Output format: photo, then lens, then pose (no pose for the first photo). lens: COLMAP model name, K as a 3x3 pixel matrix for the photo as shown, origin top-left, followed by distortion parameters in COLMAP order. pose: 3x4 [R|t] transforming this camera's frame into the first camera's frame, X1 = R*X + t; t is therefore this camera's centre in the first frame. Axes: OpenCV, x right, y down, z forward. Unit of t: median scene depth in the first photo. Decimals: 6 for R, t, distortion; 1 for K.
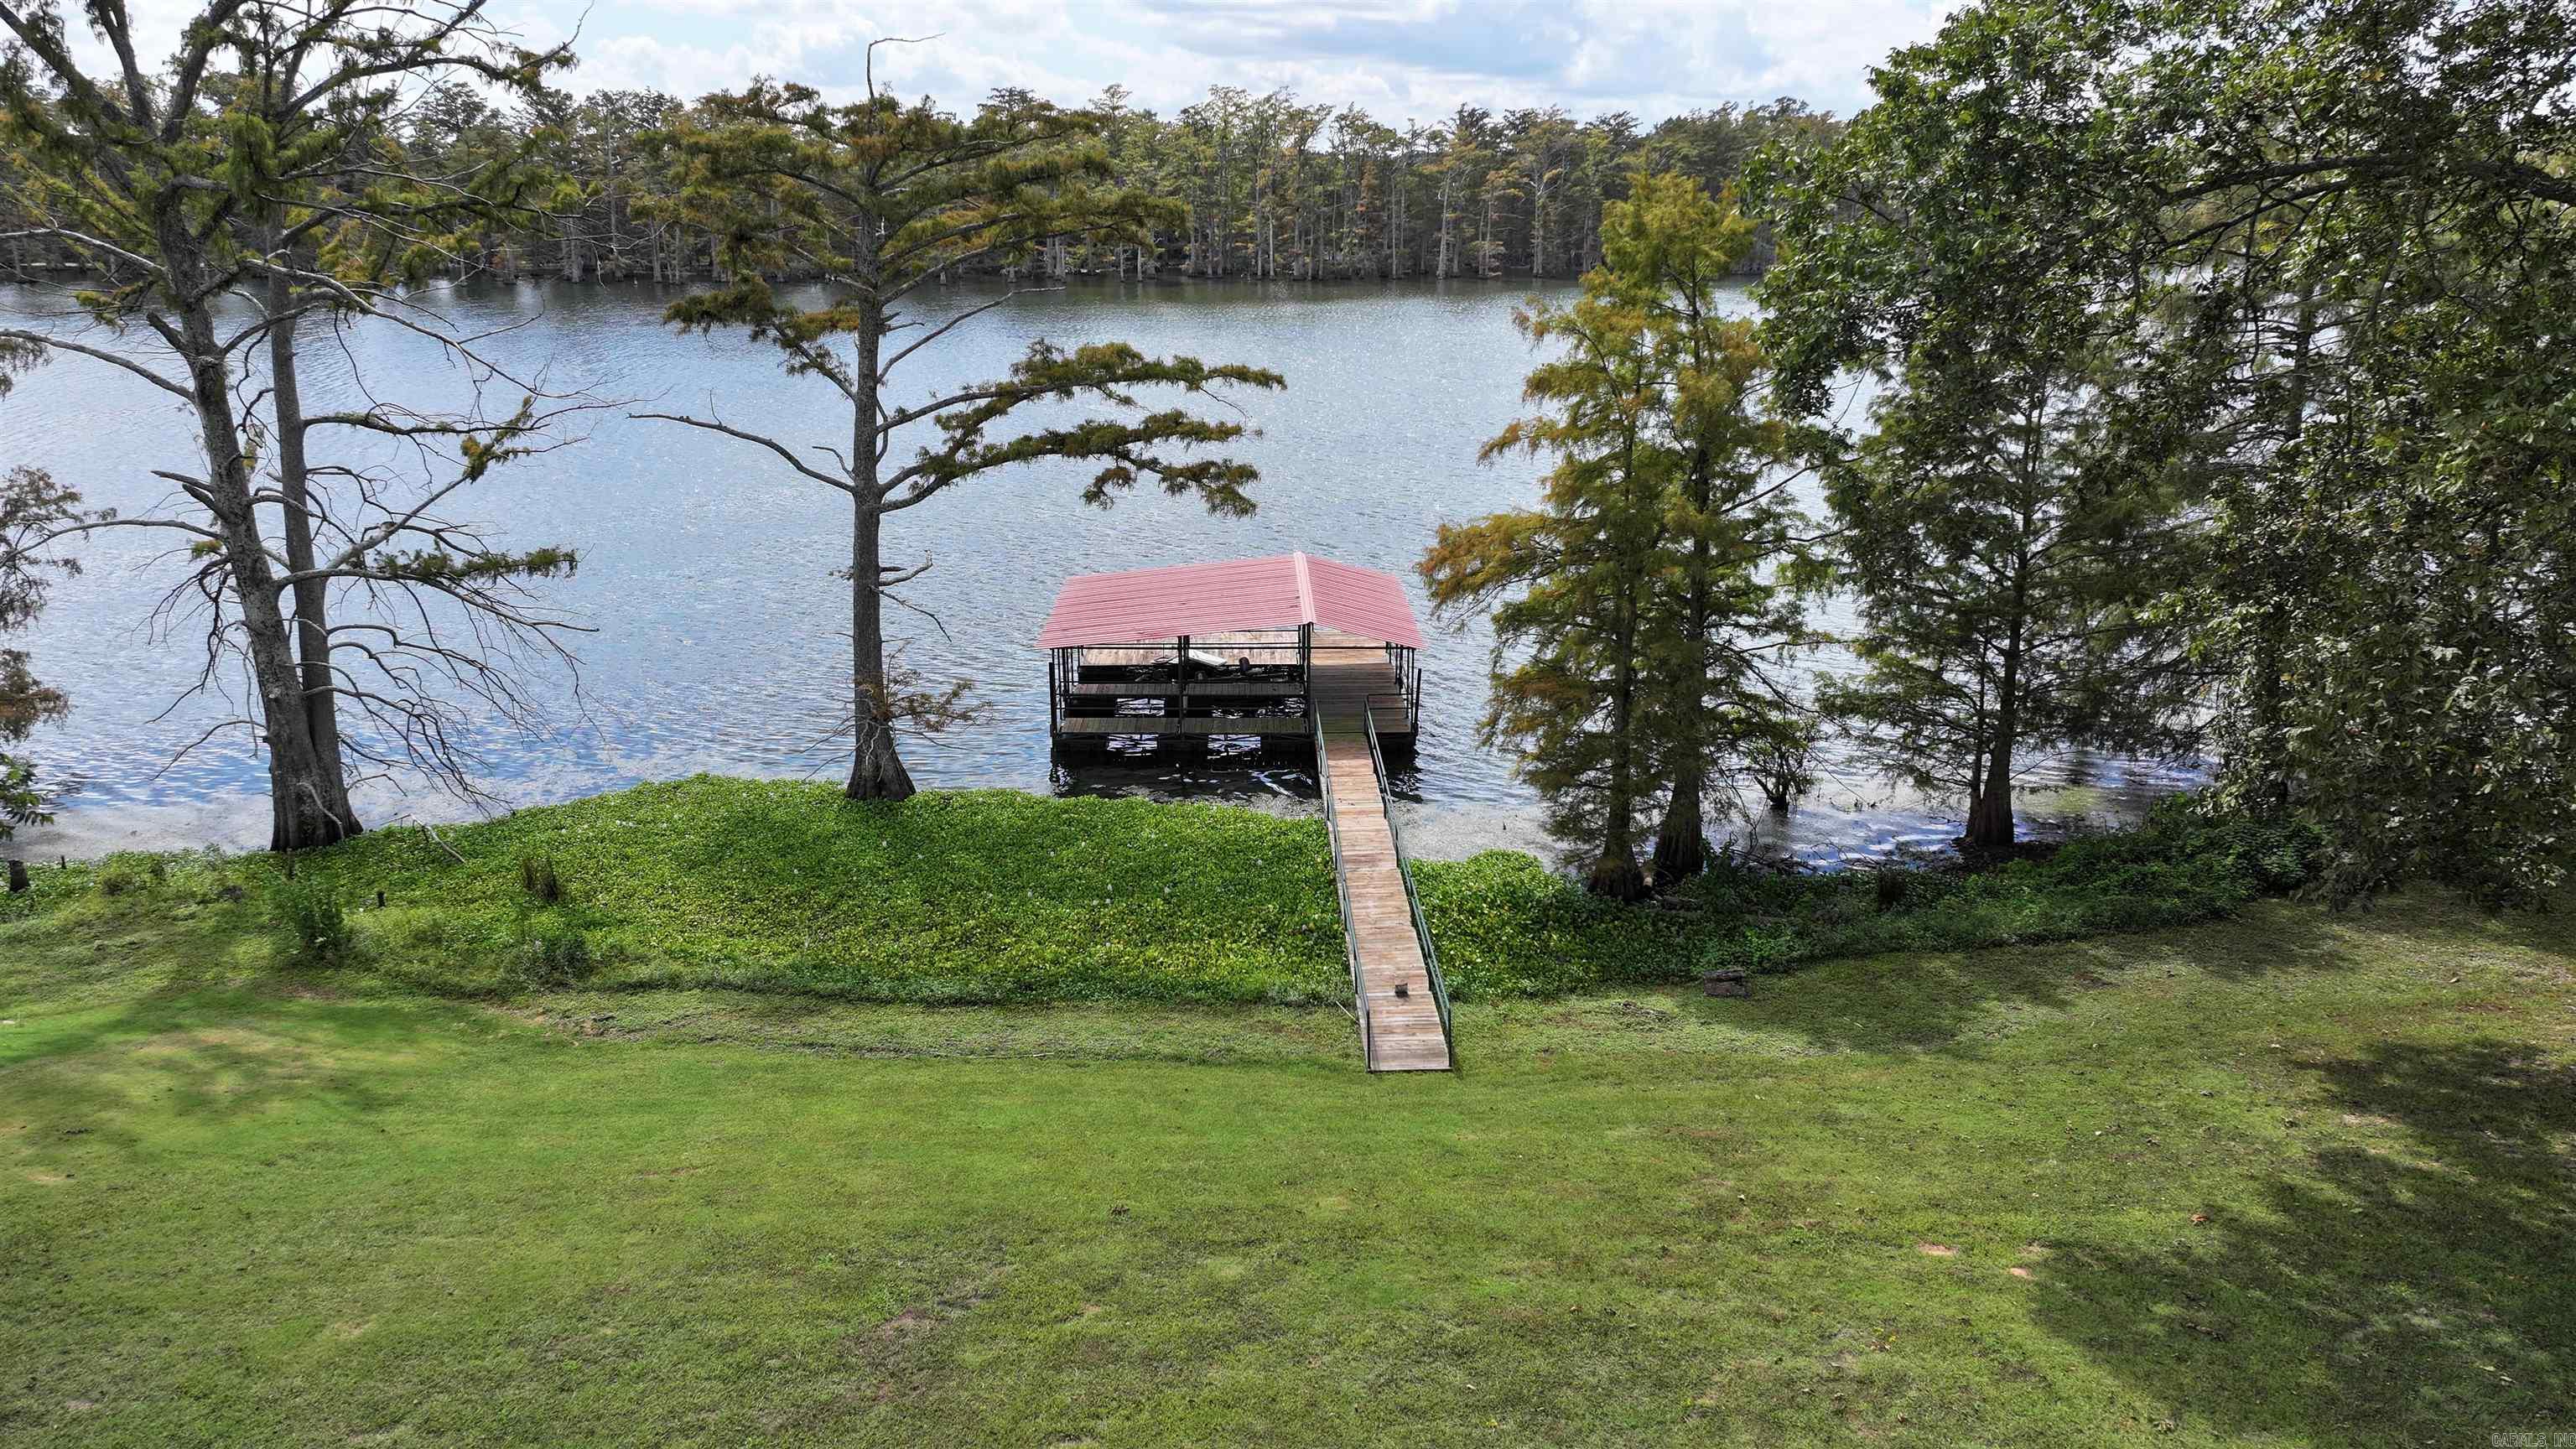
lens RADIAL K [[1860.3, 0, 1288.0], [0, 1860.3, 724.5], [0, 0, 1]] dist [0.031298, -0.001043]
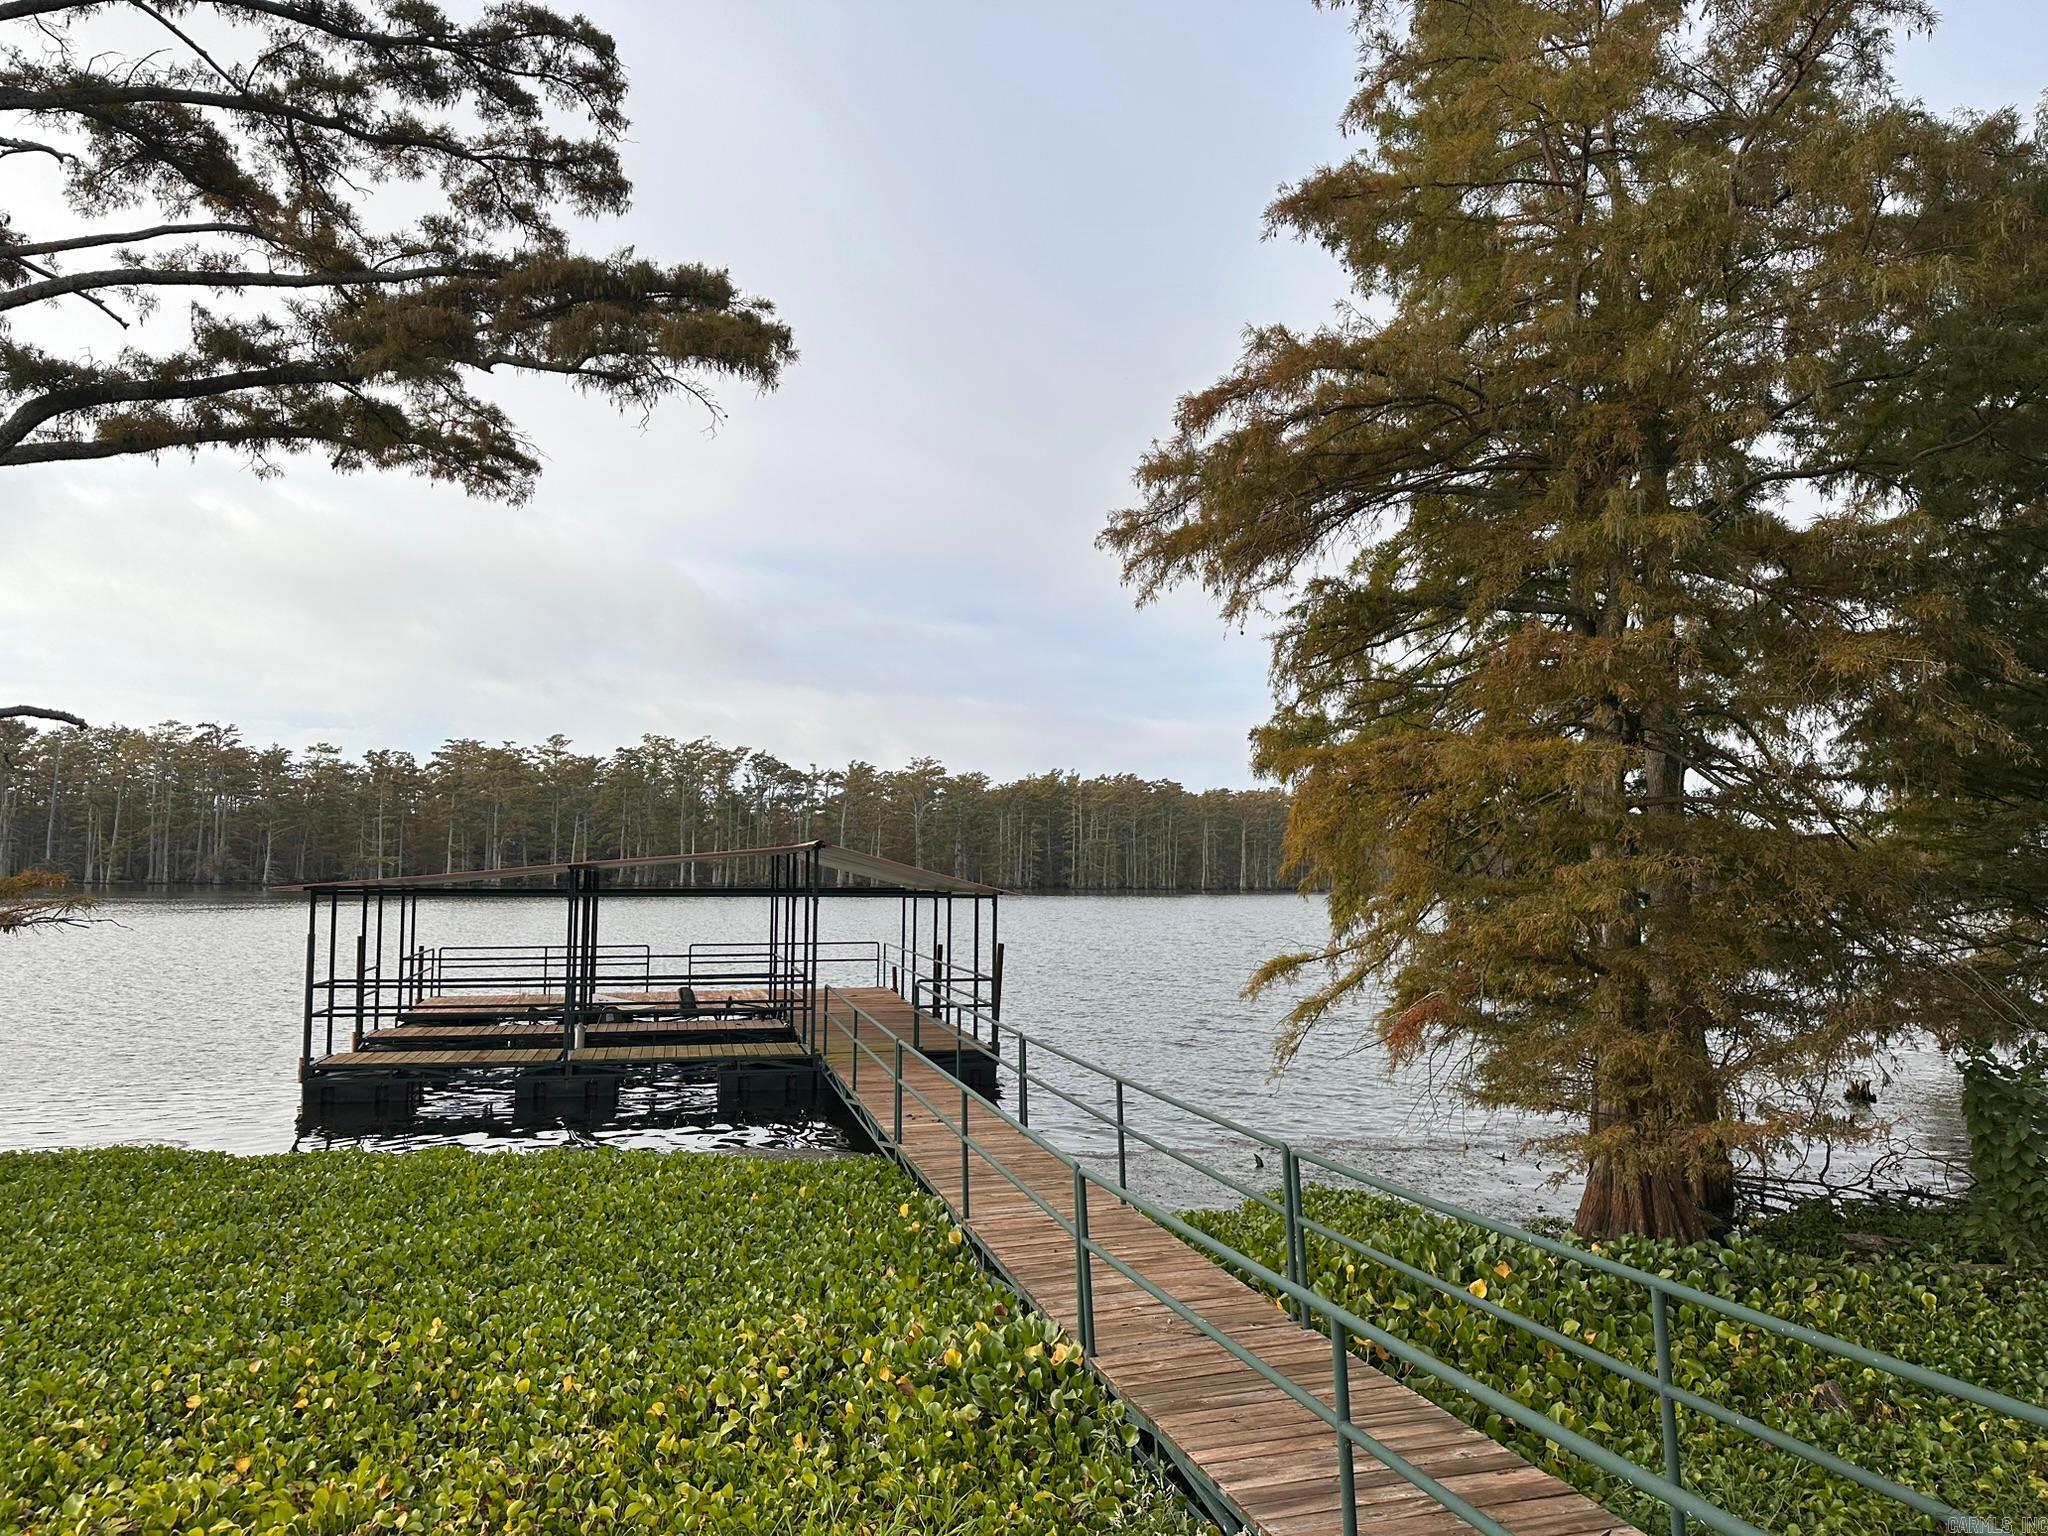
lens RADIAL K [[1453.6, 0, 1024.0], [0, 1453.6, 768.0], [0, 0, 1]] dist [0.027397, -0.000463]
pose [[0.976605, 0.009554, 0.214830, -0.004383], [0.066076, 0.937351, -0.342064, 0.014563], [-0.204639, 0.348256, 0.914790, 0.106680]]
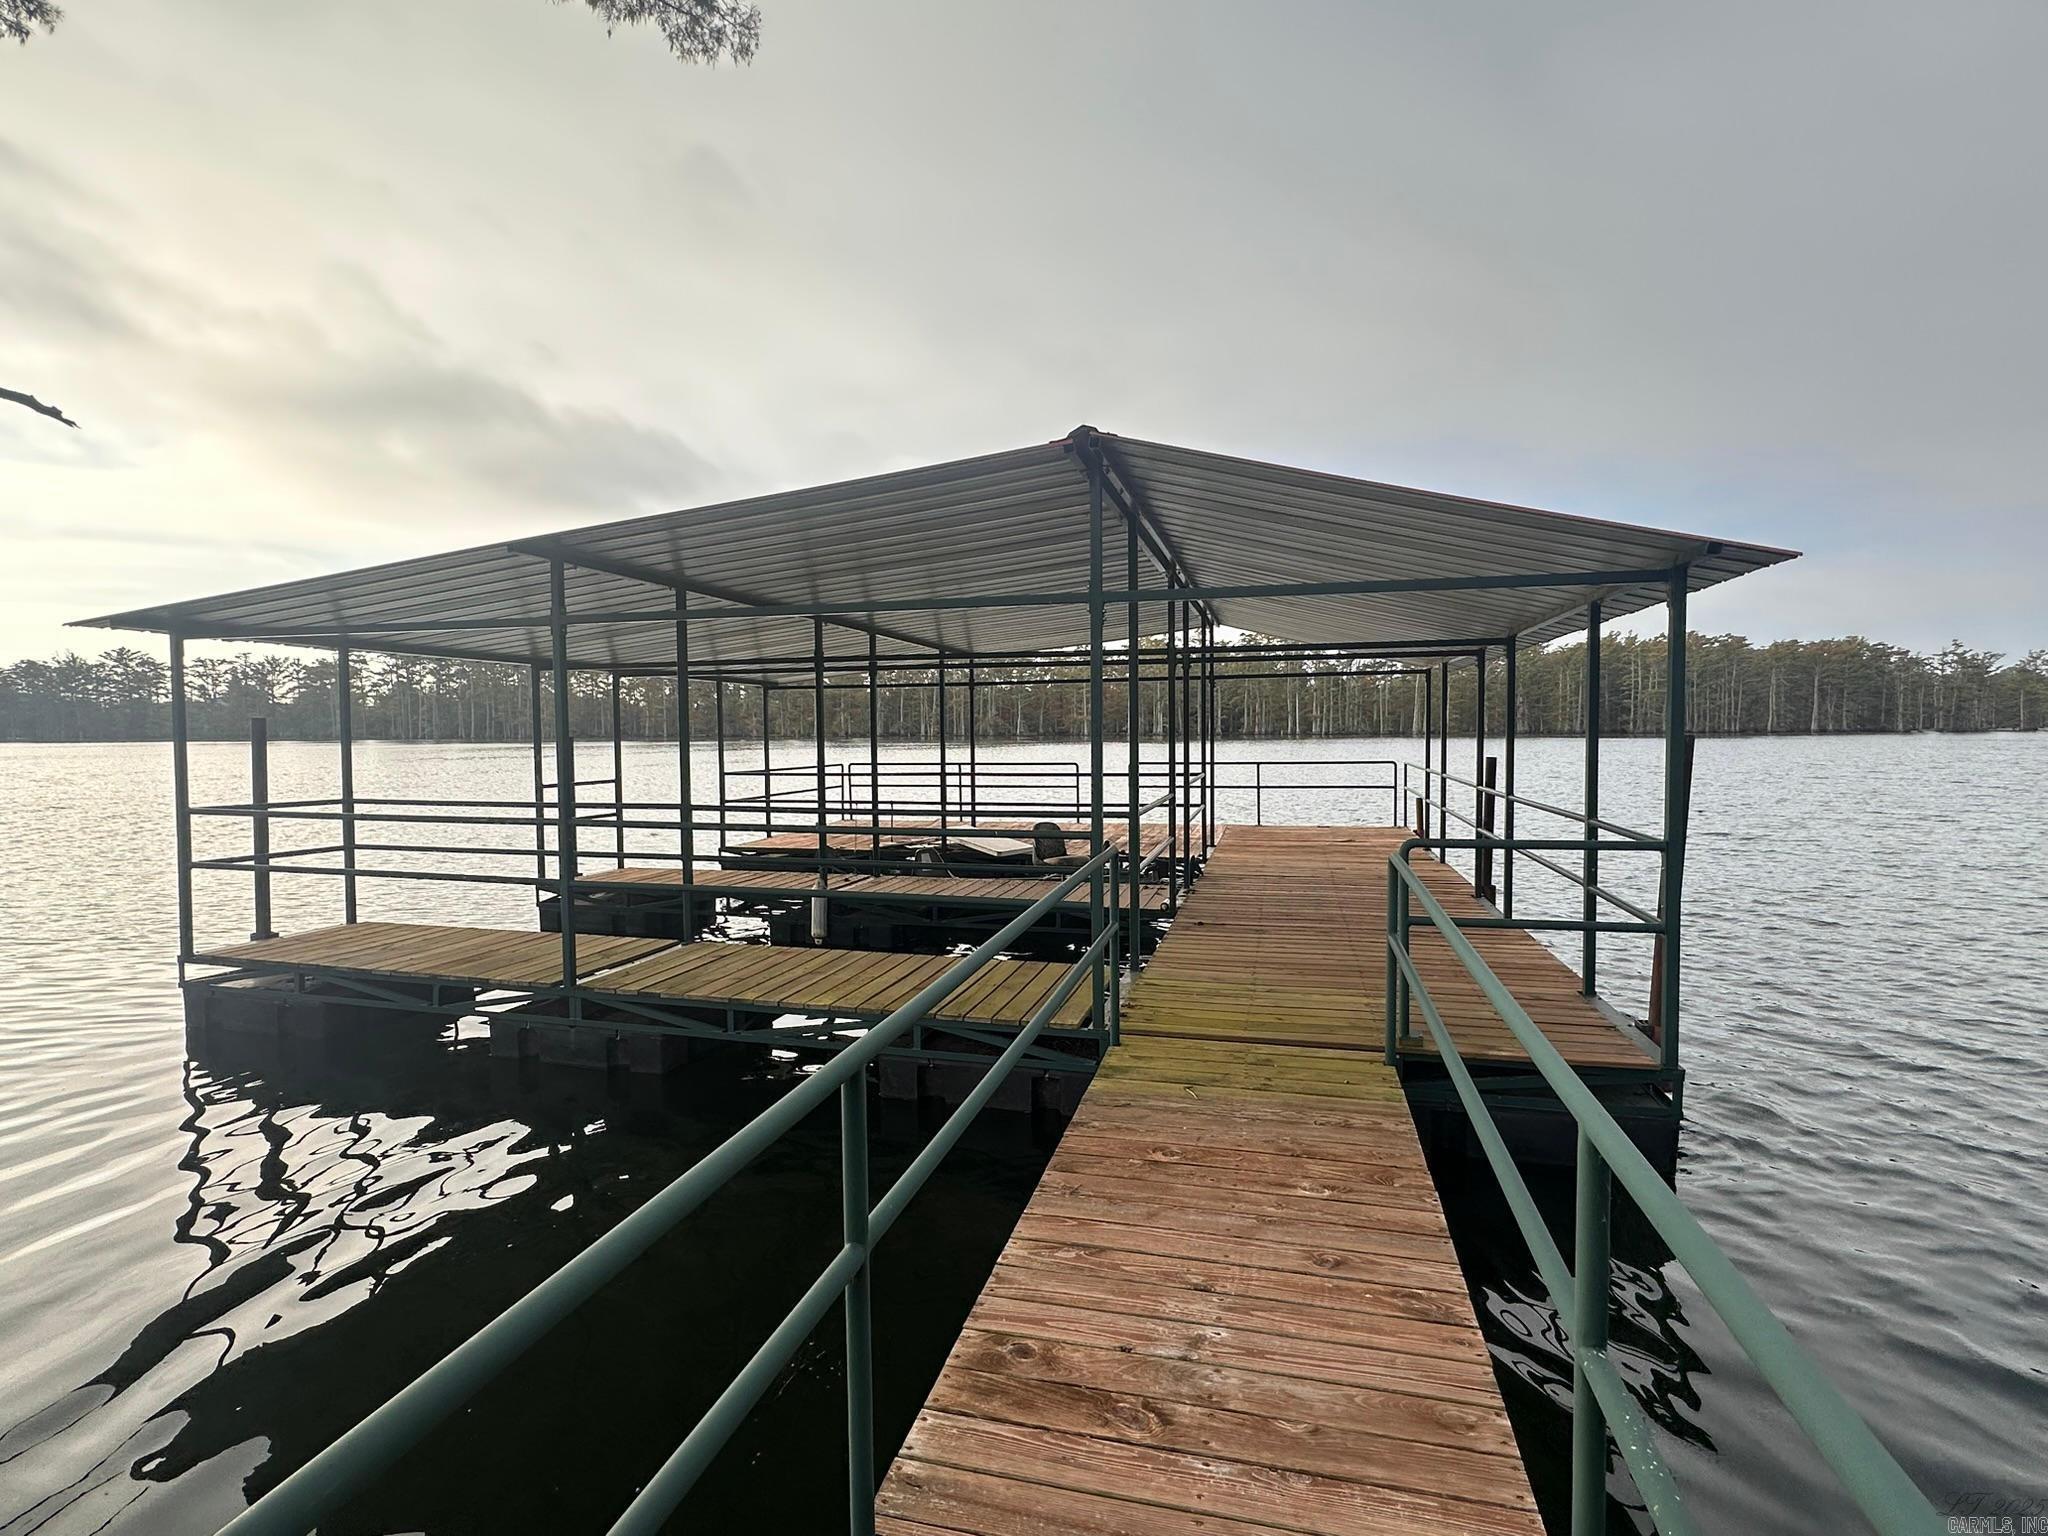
lens RADIAL K [[997.9, 0, 1024.0], [0, 997.9, 768.0], [0, 0, 1]] dist [0.000267, -0.000255]
pose [[0.958341, -0.008953, -0.285486, 0.008493], [-0.061906, 0.969240, -0.238205, -0.002485], [0.278837, 0.245954, 0.928308, 0.182235]]
